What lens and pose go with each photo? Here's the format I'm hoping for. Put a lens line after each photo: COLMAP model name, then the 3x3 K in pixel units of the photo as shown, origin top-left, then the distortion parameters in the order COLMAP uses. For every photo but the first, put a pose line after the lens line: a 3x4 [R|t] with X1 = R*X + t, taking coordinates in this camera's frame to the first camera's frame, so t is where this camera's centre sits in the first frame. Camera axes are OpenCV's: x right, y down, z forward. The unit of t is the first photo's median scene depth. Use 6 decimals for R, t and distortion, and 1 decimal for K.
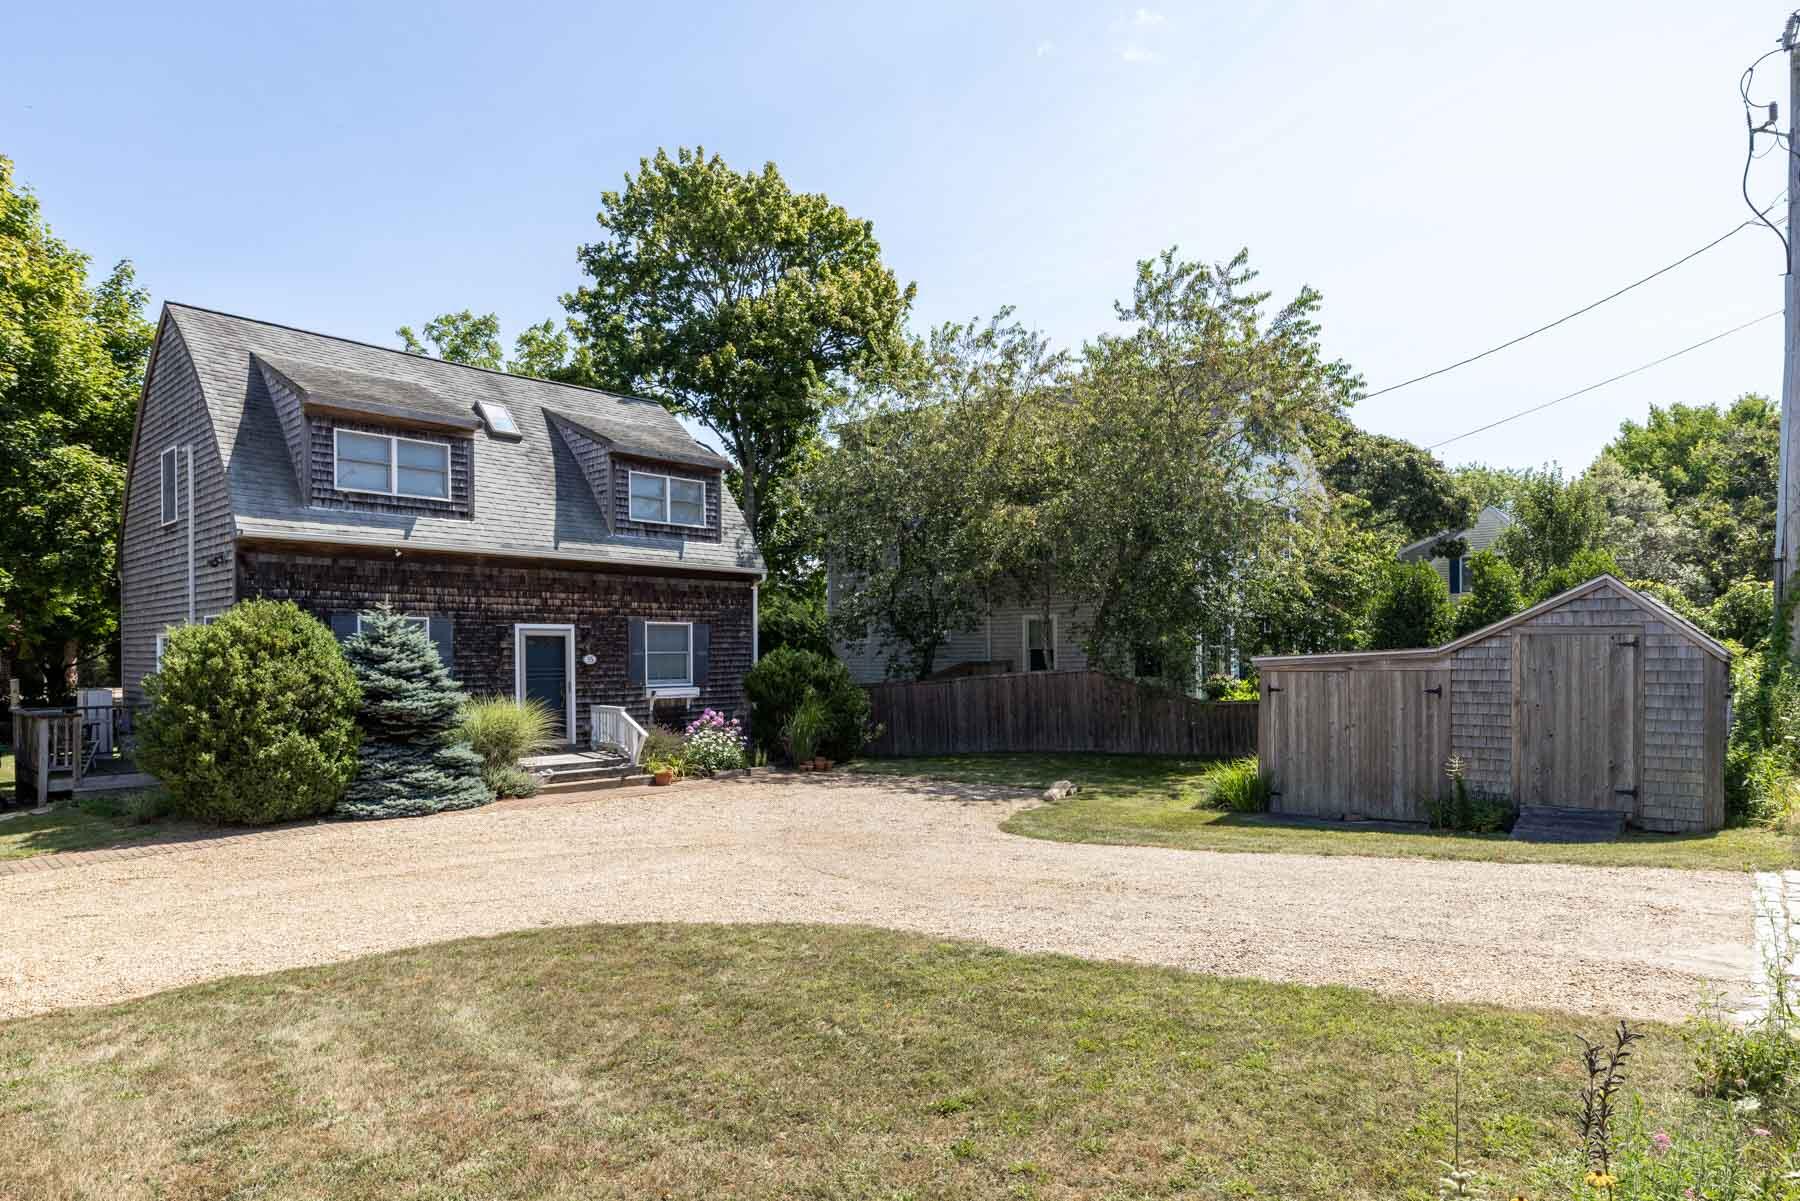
lens RADIAL K [[1042.8, 0, 901.3], [0, 1042.8, 682.3], [0, 0, 1]] dist [-0.000588, 0.002783]
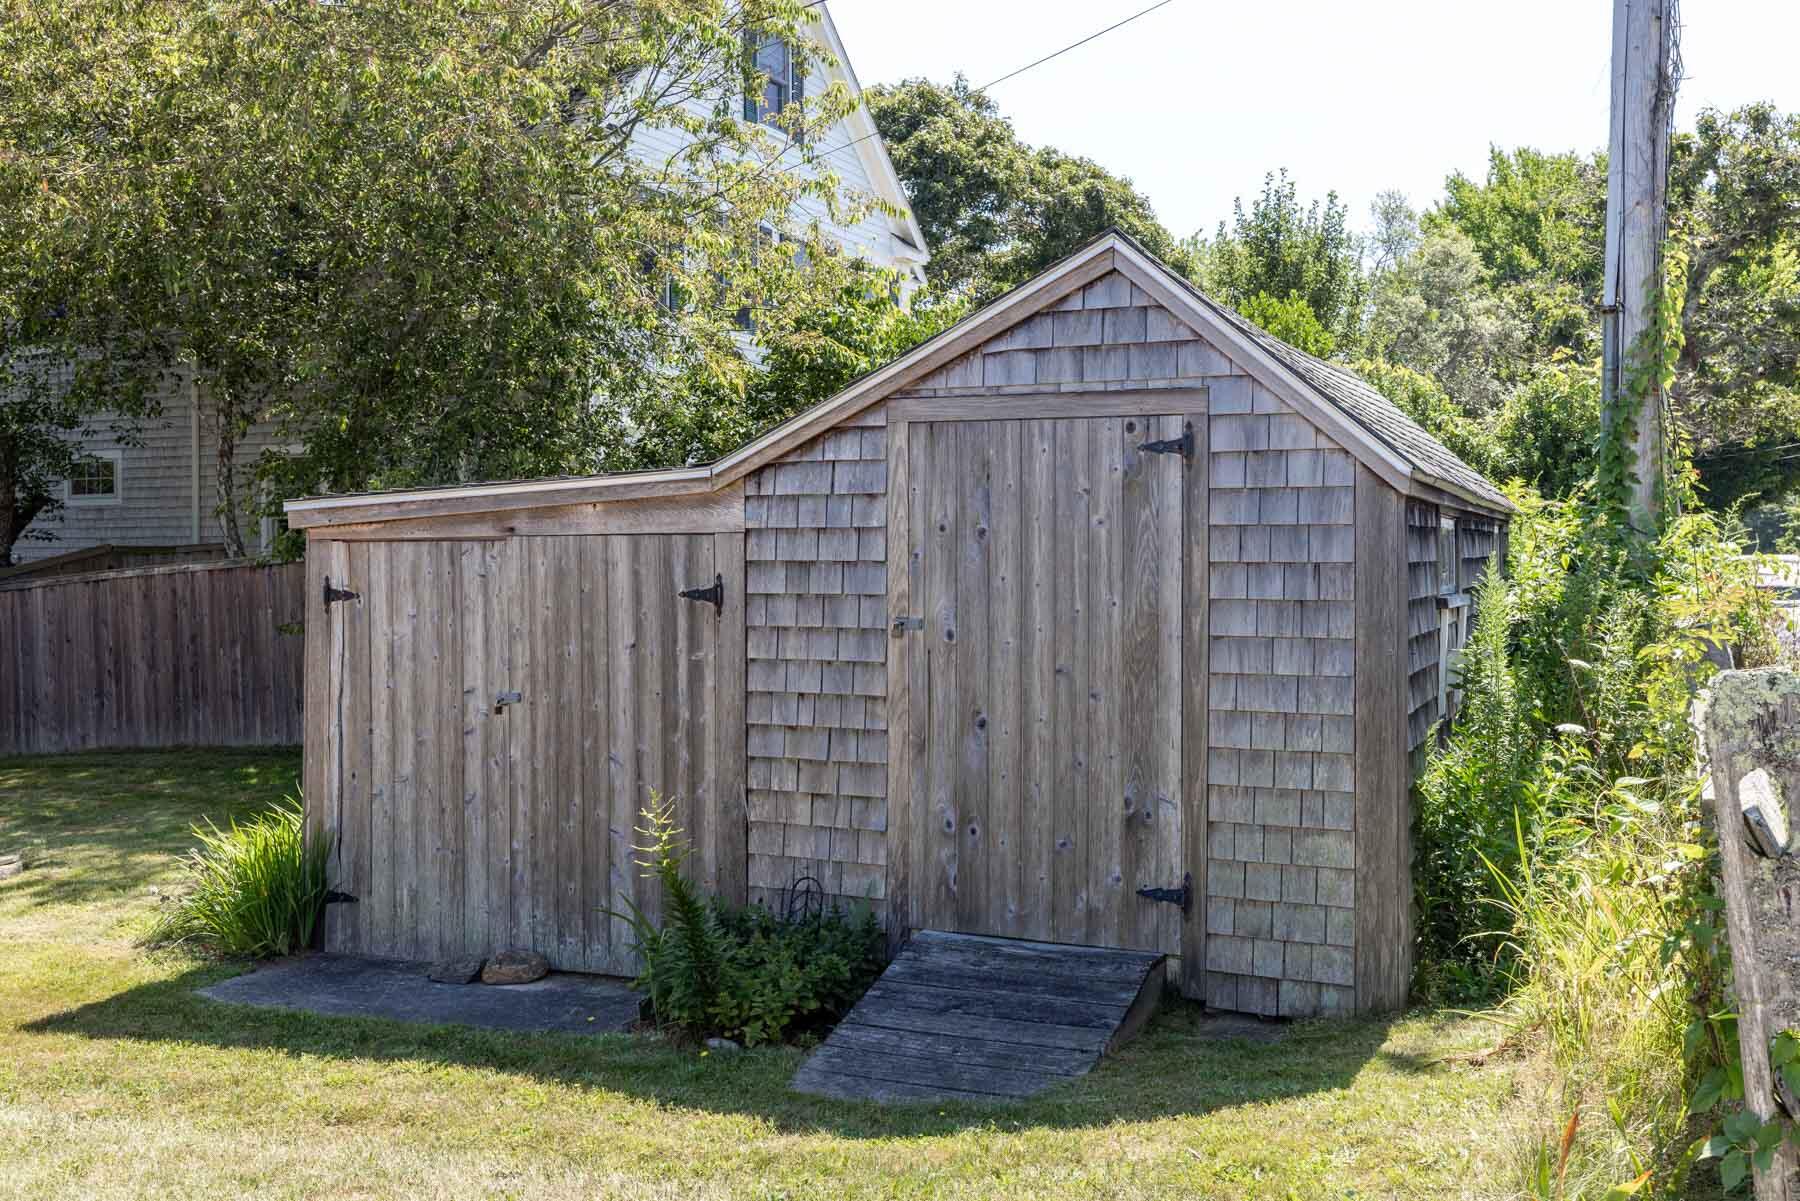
lens RADIAL K [[1652.2, 0, 900.0], [0, 1652.2, 600.5], [0, 0, 1]] dist [-0.007727, -0.005505]
pose [[0.967359, -0.003825, 0.253380, 0.449636], [0.004072, 0.999992, -0.000451, 0.011428], [-0.253376, 0.001468, 0.967367, 0.481475]]
